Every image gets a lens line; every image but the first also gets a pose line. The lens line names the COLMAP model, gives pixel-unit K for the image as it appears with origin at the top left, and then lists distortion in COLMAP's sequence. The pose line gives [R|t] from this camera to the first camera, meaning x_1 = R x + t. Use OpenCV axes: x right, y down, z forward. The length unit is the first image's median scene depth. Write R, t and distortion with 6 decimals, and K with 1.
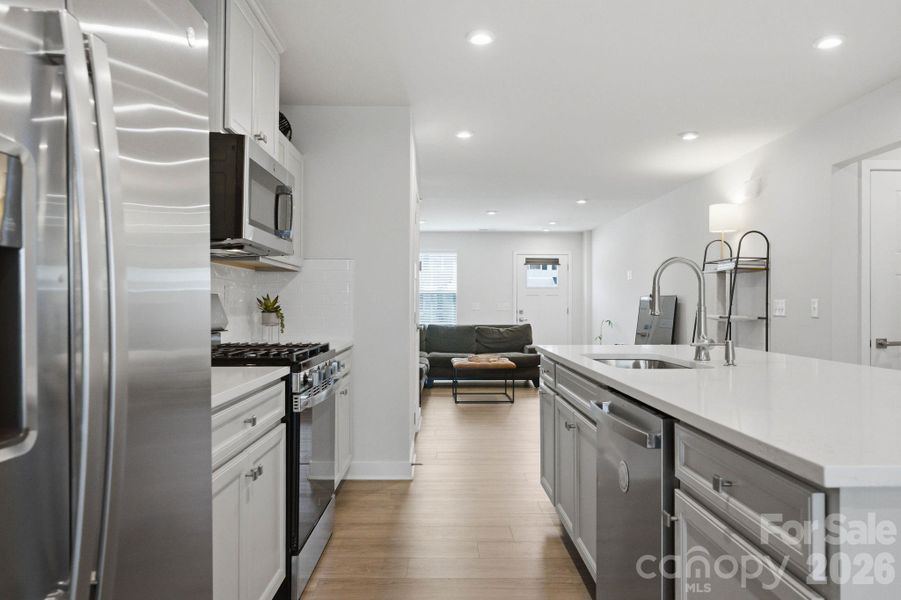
lens RADIAL K [[608.6, 0, 449.9], [0, 608.6, 303.7], [0, 0, 1]] dist [0.004059, 0.004505]
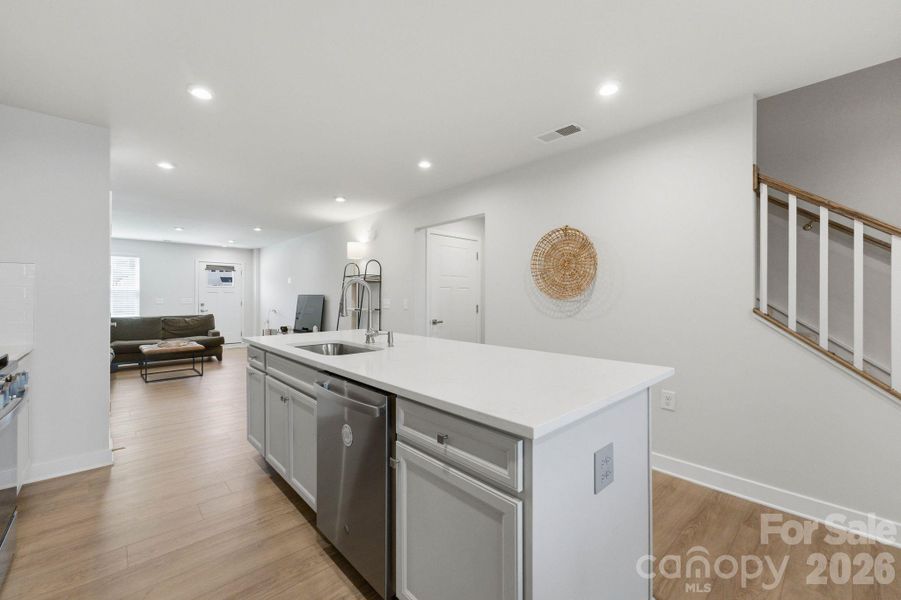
lens RADIAL K [[369.1, 0, 448.4], [0, 369.1, 296.4], [0, 0, 1]] dist [0.001826, 0.001265]
pose [[0.746990, -0.000461, 0.664835, -0.041987], [-0.001803, 0.999995, 0.002719, -0.017350], [-0.664833, -0.003229, 0.746985, 0.065663]]
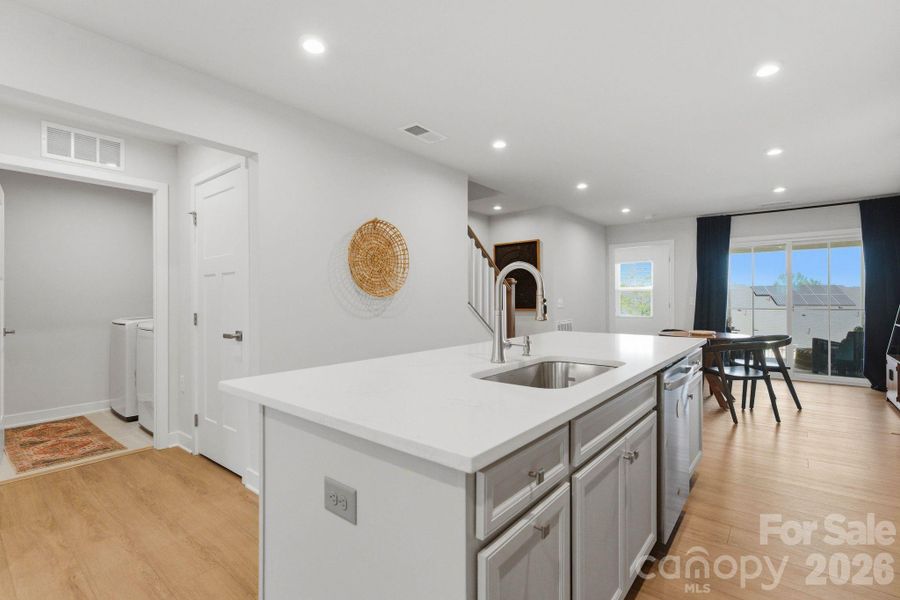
lens RADIAL K [[409.1, 0, 462.1], [0, 409.1, 299.3], [0, 0, 1]] dist [0.001536, 0.000588]
pose [[-0.767488, -0.001461, 0.641062, -0.000880], [0.001068, 0.999993, 0.003558, -0.009656], [-0.641063, 0.003416, -0.767481, 0.788896]]
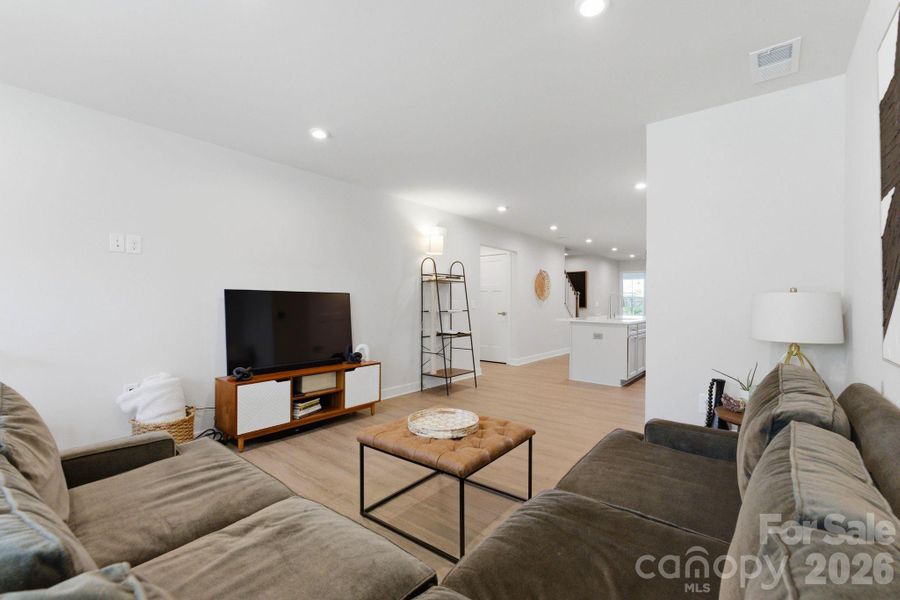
lens RADIAL K [[391.1, 0, 457.0], [0, 391.1, 299.1], [0, 0, 1]] dist [-0.001447, 0.001799]
pose [[-0.768938, -0.001286, 0.639323, -0.231022], [-0.007489, 0.999947, -0.006996, -0.002450], [-0.639280, -0.010167, -0.768907, 1.809802]]
